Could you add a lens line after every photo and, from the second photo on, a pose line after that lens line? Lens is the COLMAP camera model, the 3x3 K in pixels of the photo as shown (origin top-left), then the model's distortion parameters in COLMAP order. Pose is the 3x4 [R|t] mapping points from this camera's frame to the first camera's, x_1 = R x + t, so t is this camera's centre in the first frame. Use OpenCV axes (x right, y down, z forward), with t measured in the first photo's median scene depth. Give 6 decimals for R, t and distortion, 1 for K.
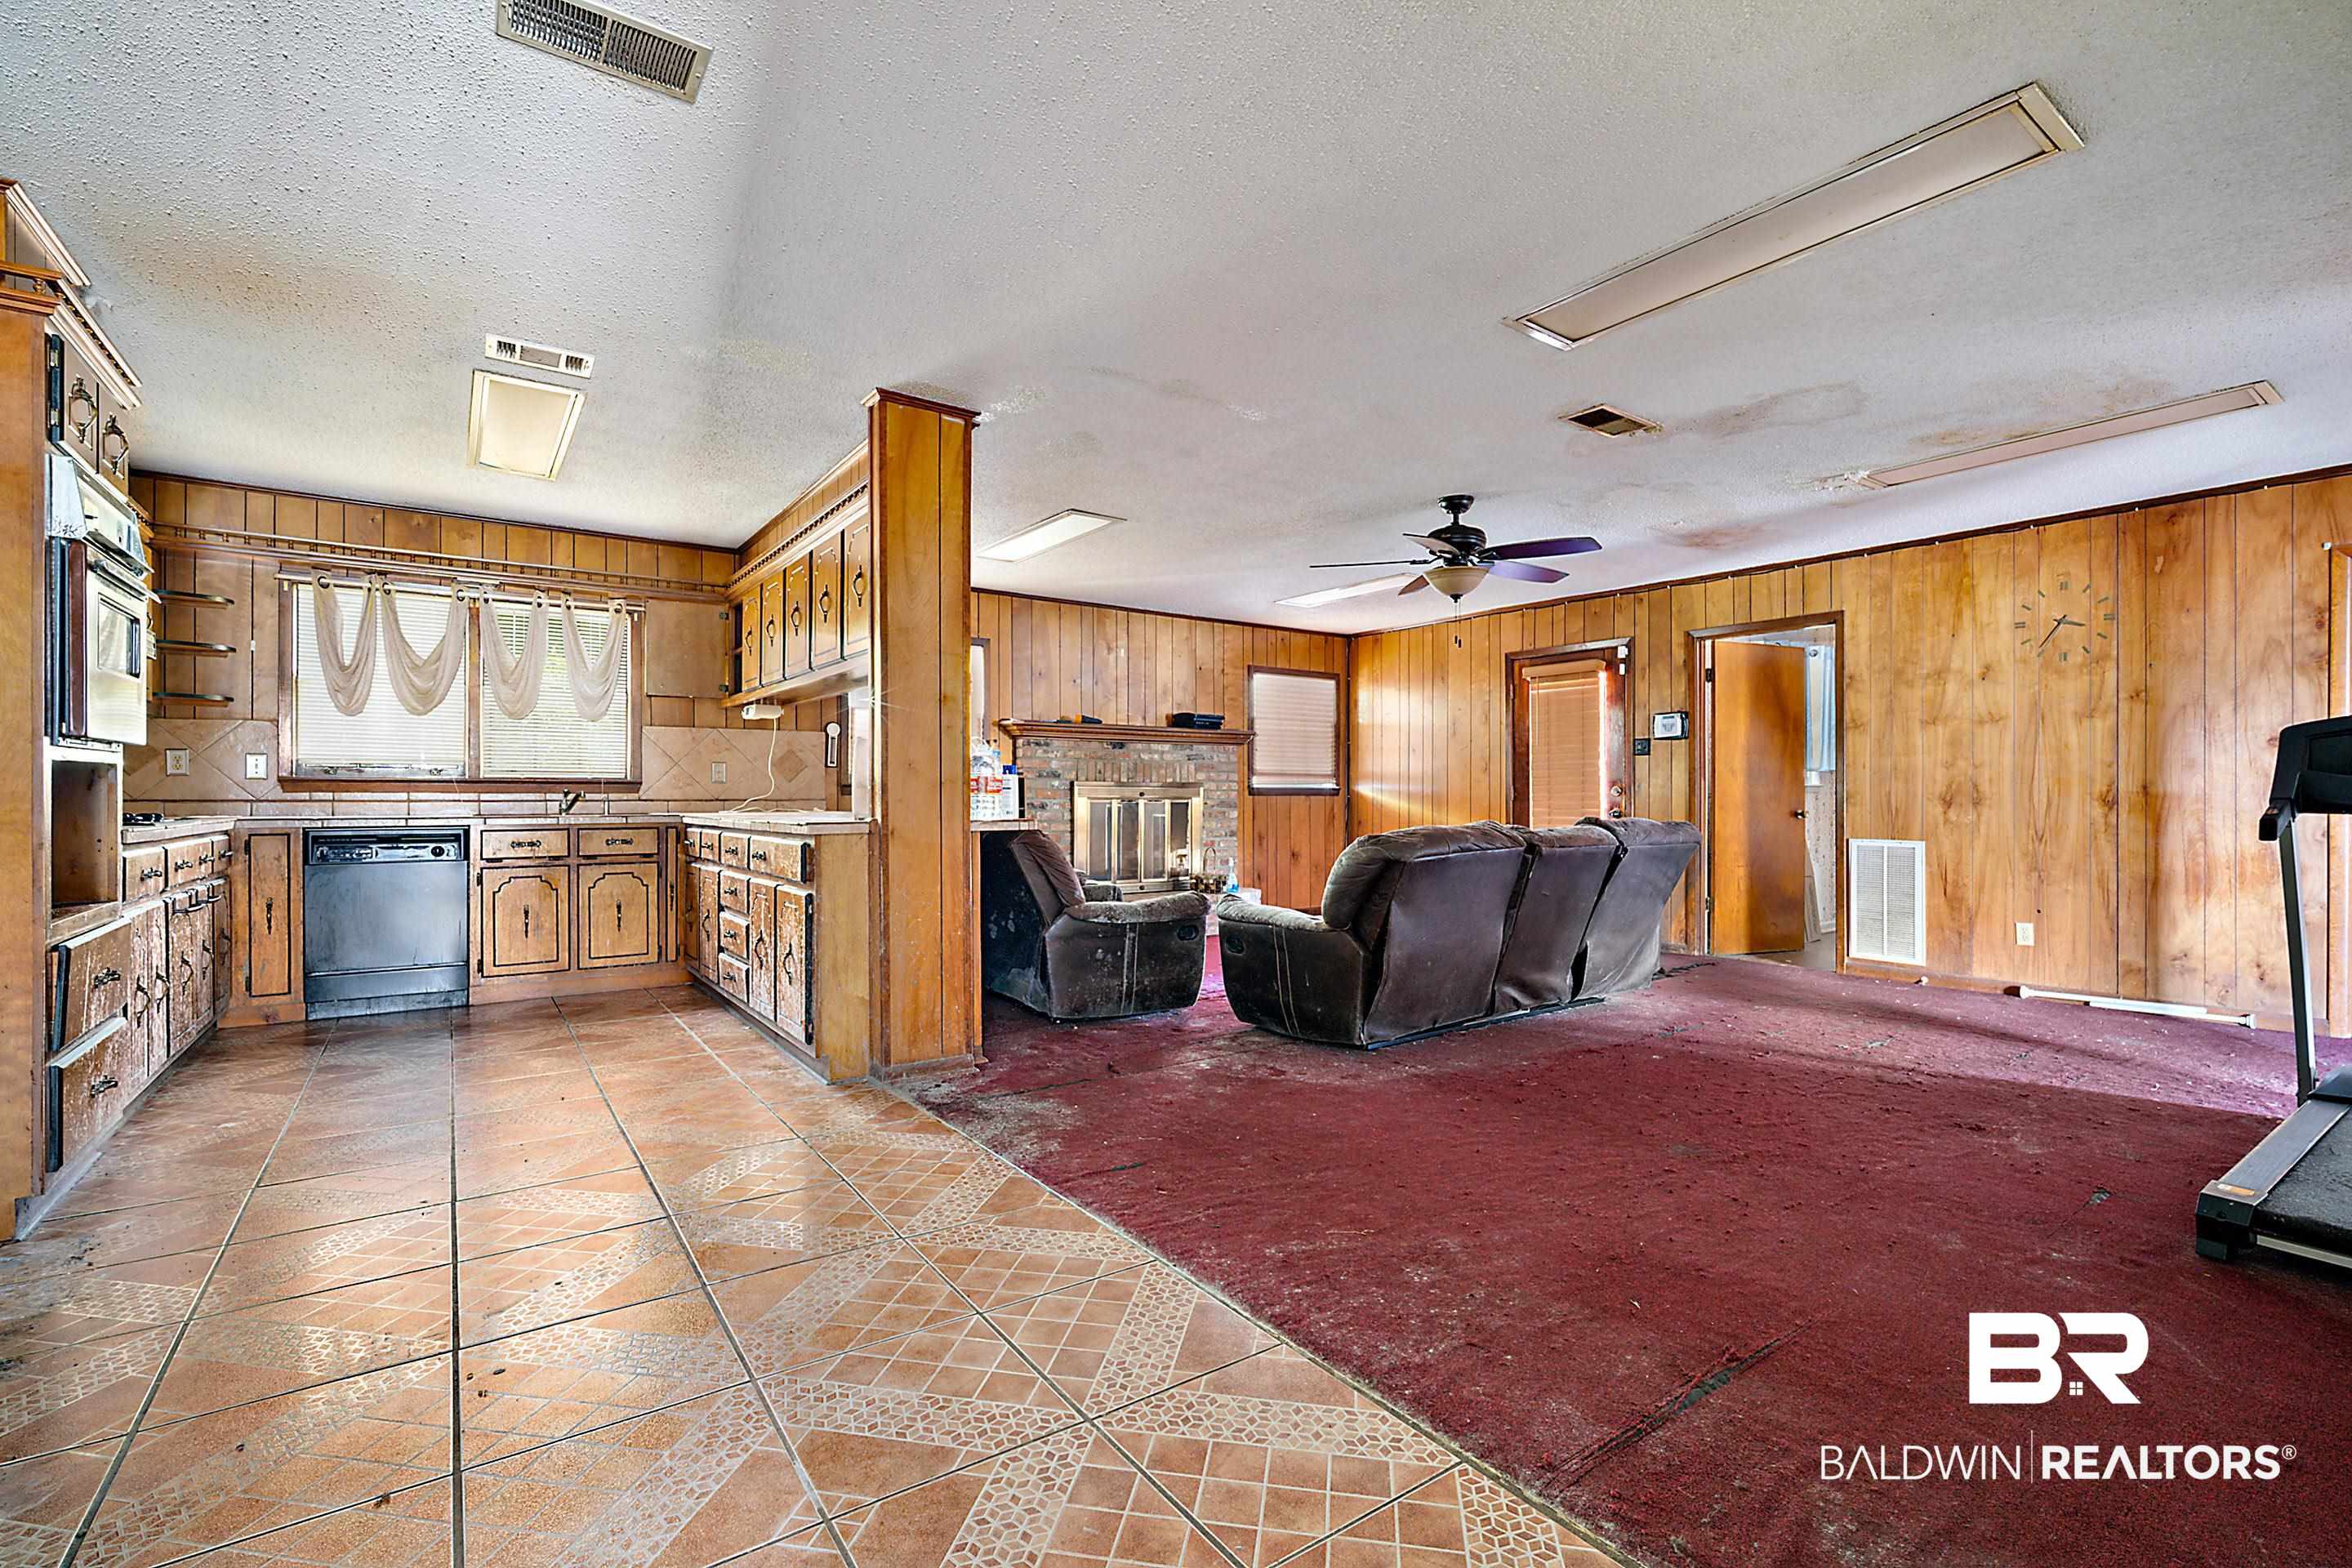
lens RADIAL K [[1083.6, 0, 1175.4], [0, 1083.6, 791.9], [0, 0, 1]] dist [0.000338, 0.000040]
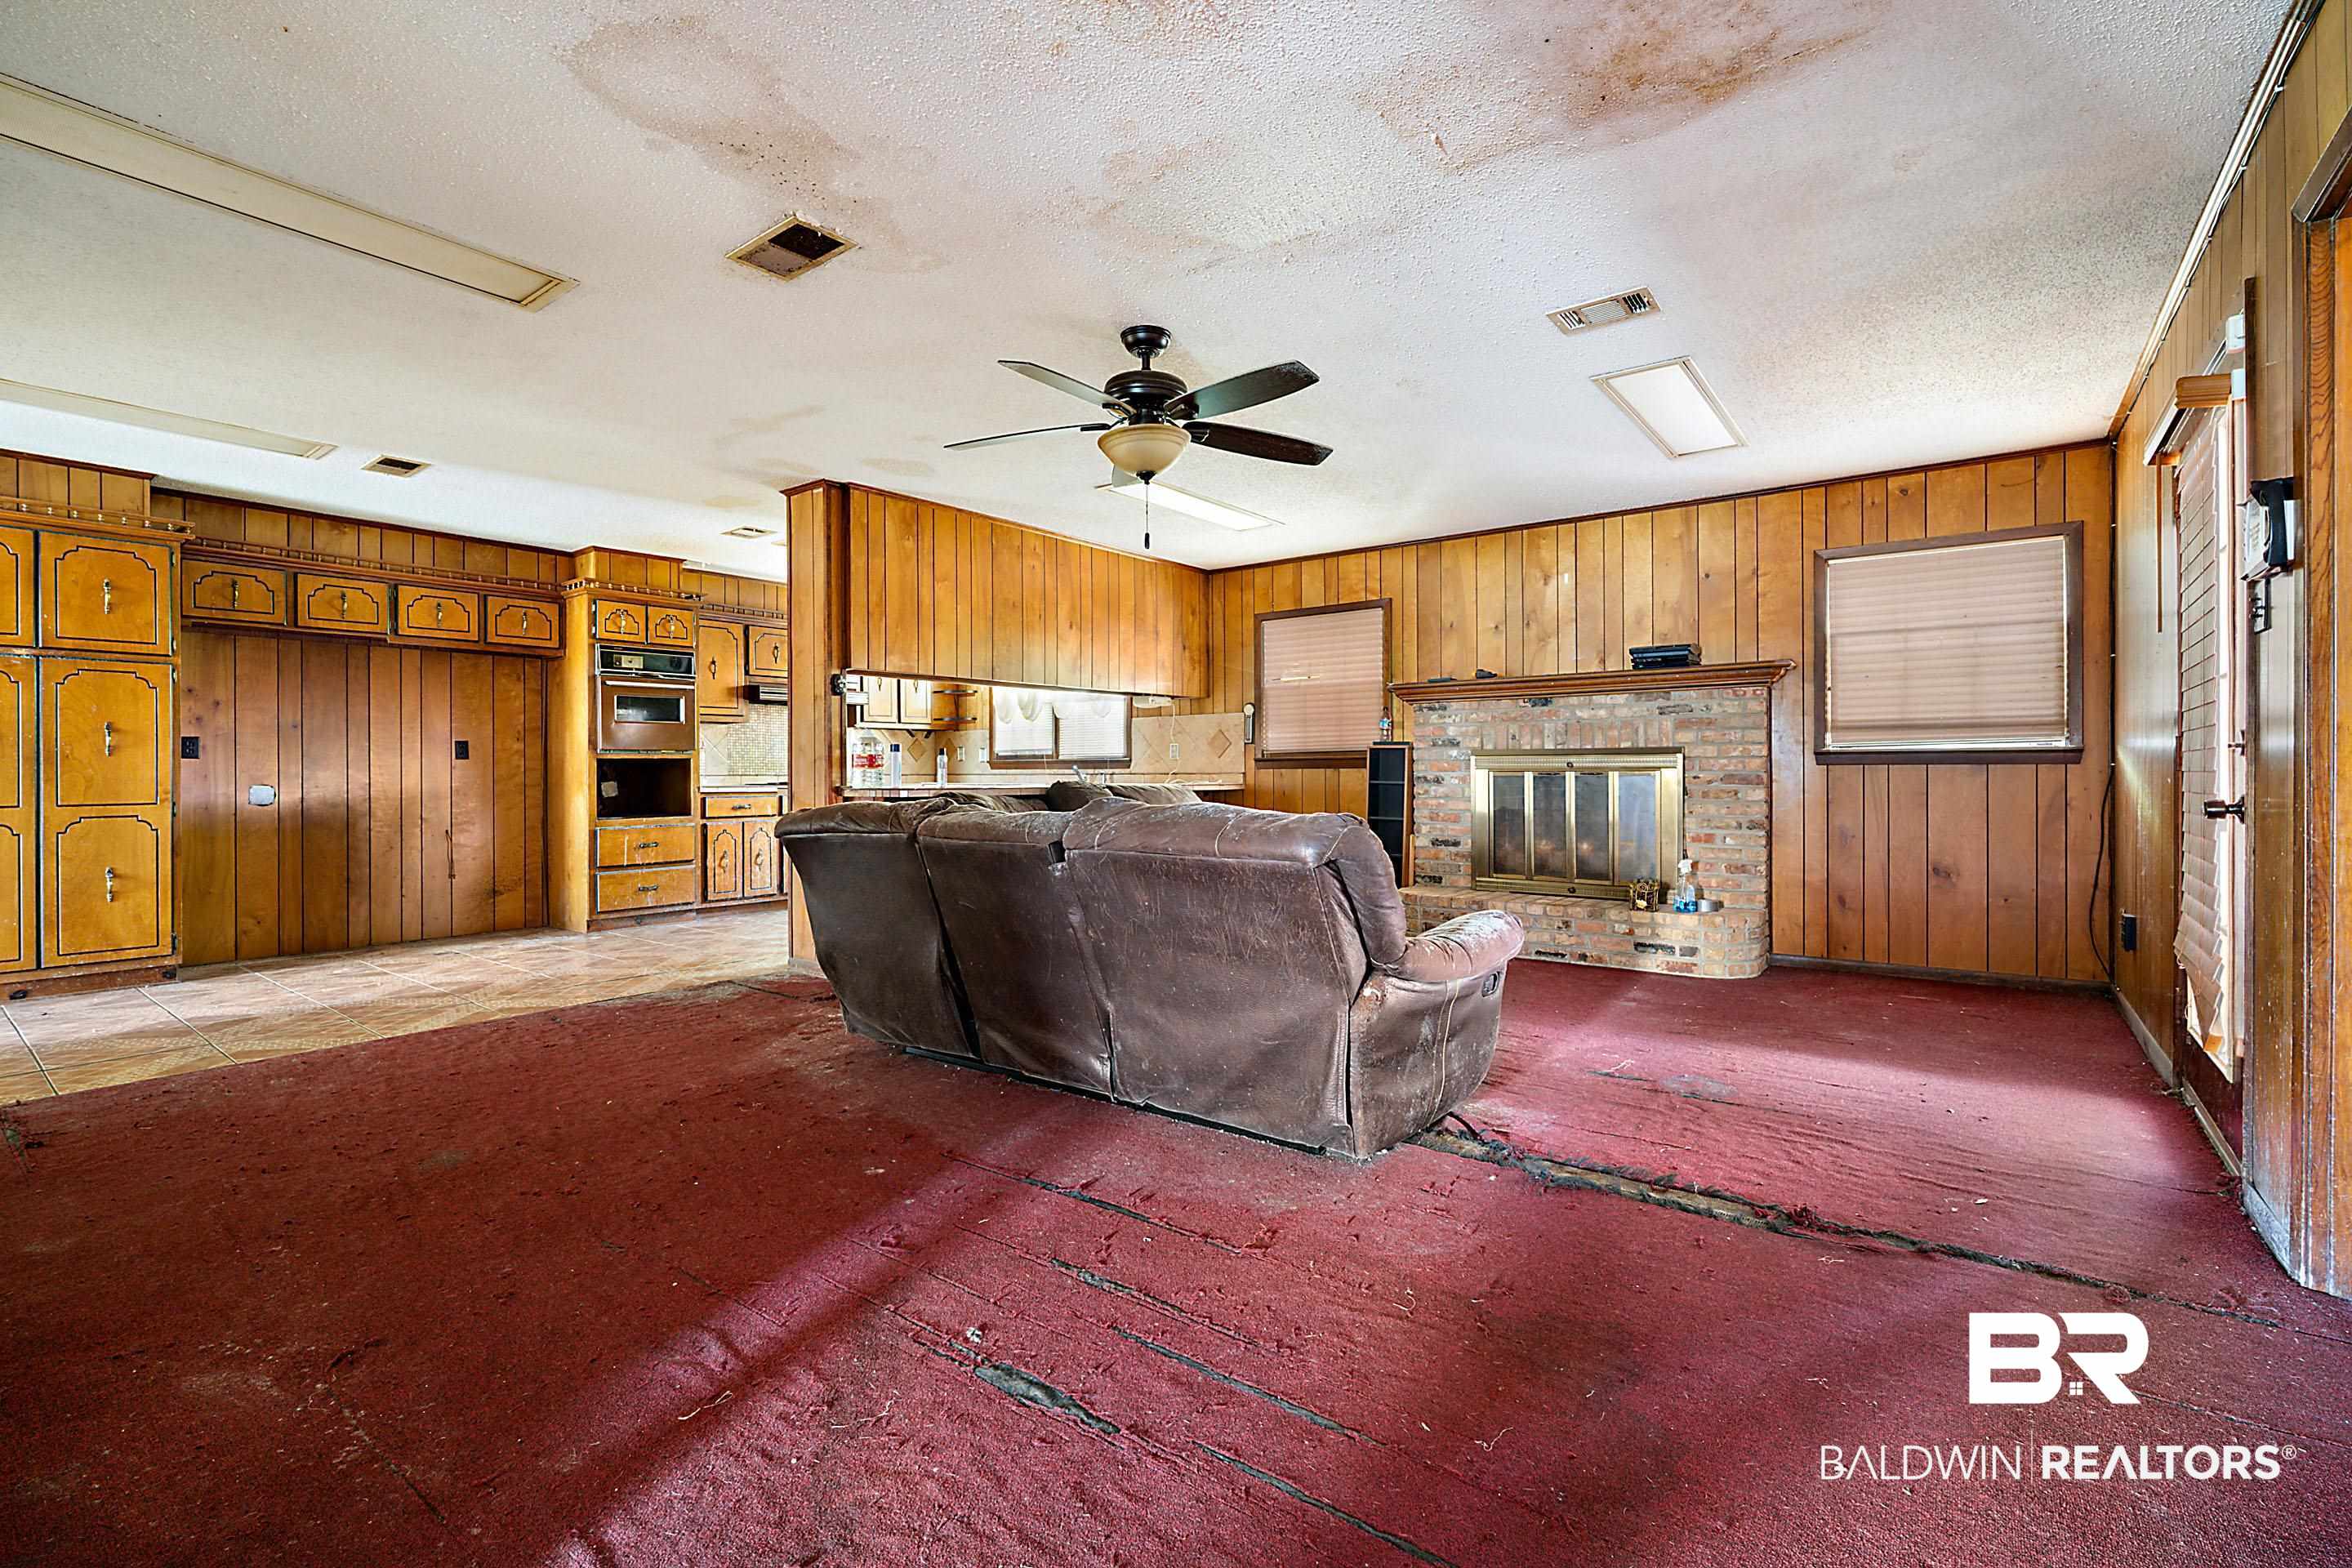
lens RADIAL K [[1032.9, 0, 1173.6], [0, 1032.9, 771.2], [0, 0, 1]] dist [-0.001540, 0.000195]
pose [[0.276187, -0.005526, -0.961088, 0.576608], [0.007145, 0.999968, -0.003696, 0.007330], [0.961077, -0.005847, 0.276218, 0.535656]]
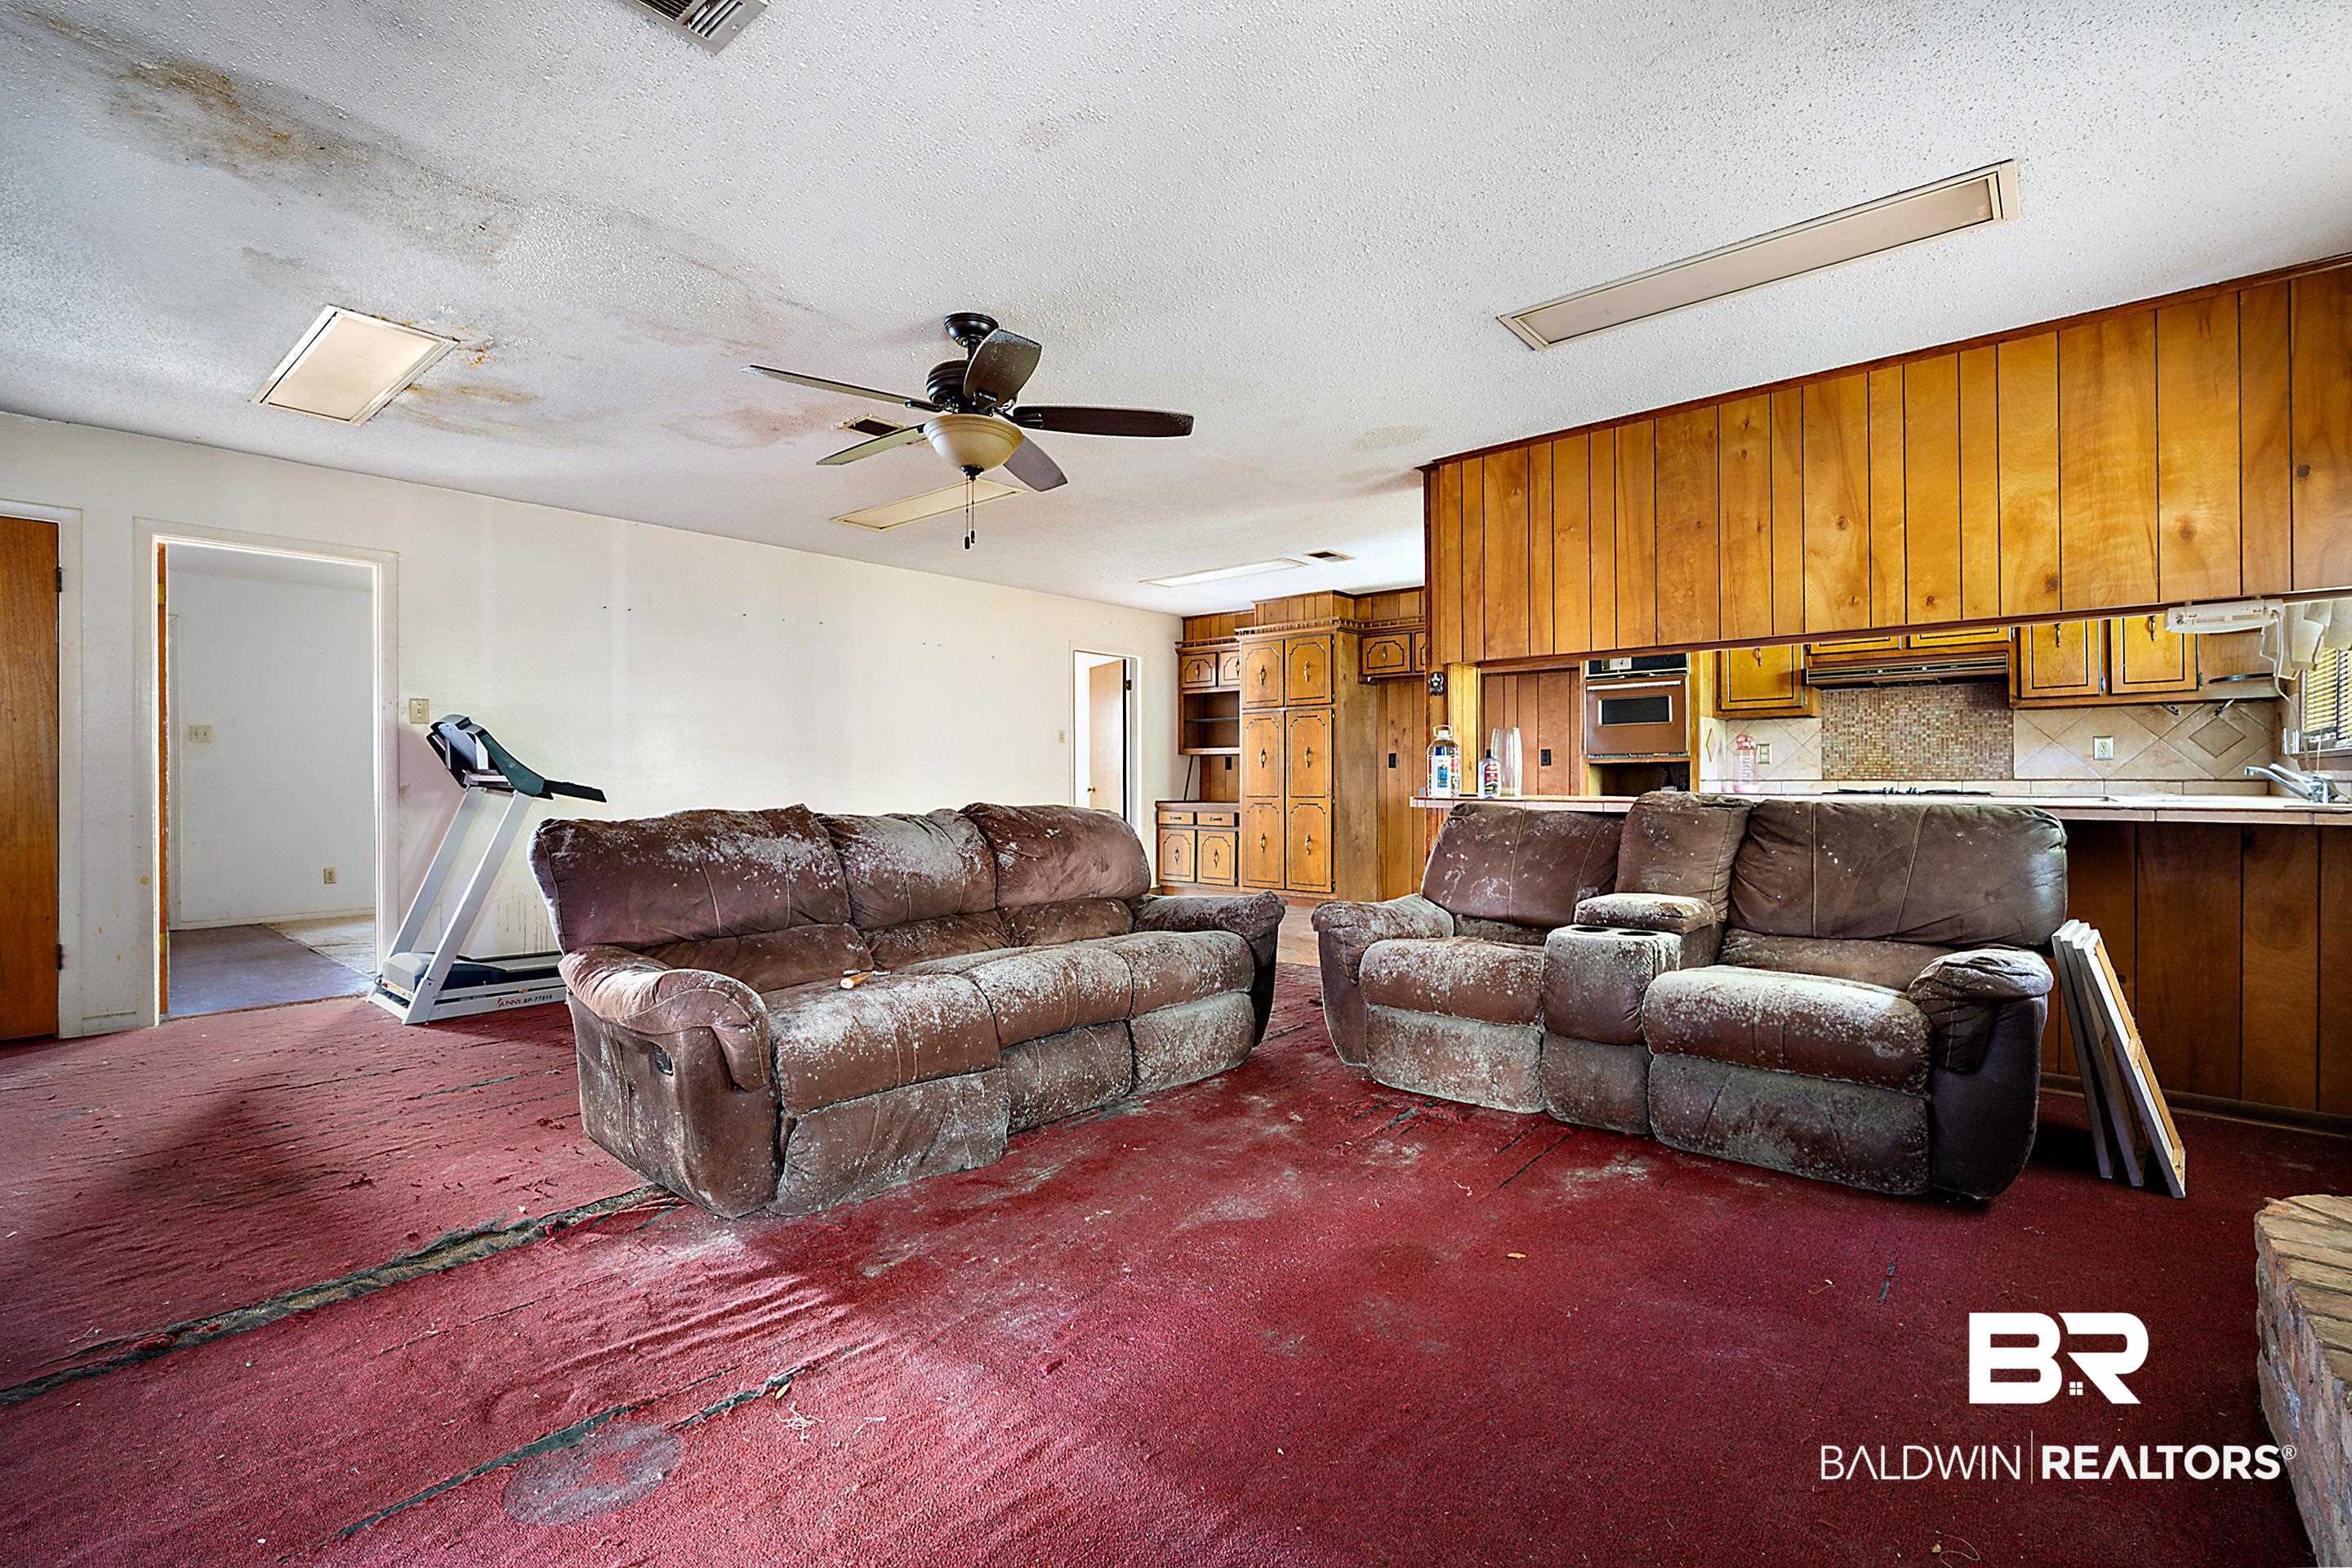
lens RADIAL K [[1032.9, 0, 1174.1], [0, 1032.9, 787.6], [0, 0, 1]] dist [-0.001540, 0.000195]
pose [[-0.970941, 0.002867, -0.239304, 0.187032], [0.002068, 0.999991, 0.003590, 0.006800], [0.239312, 0.002991, -0.970938, 1.055069]]
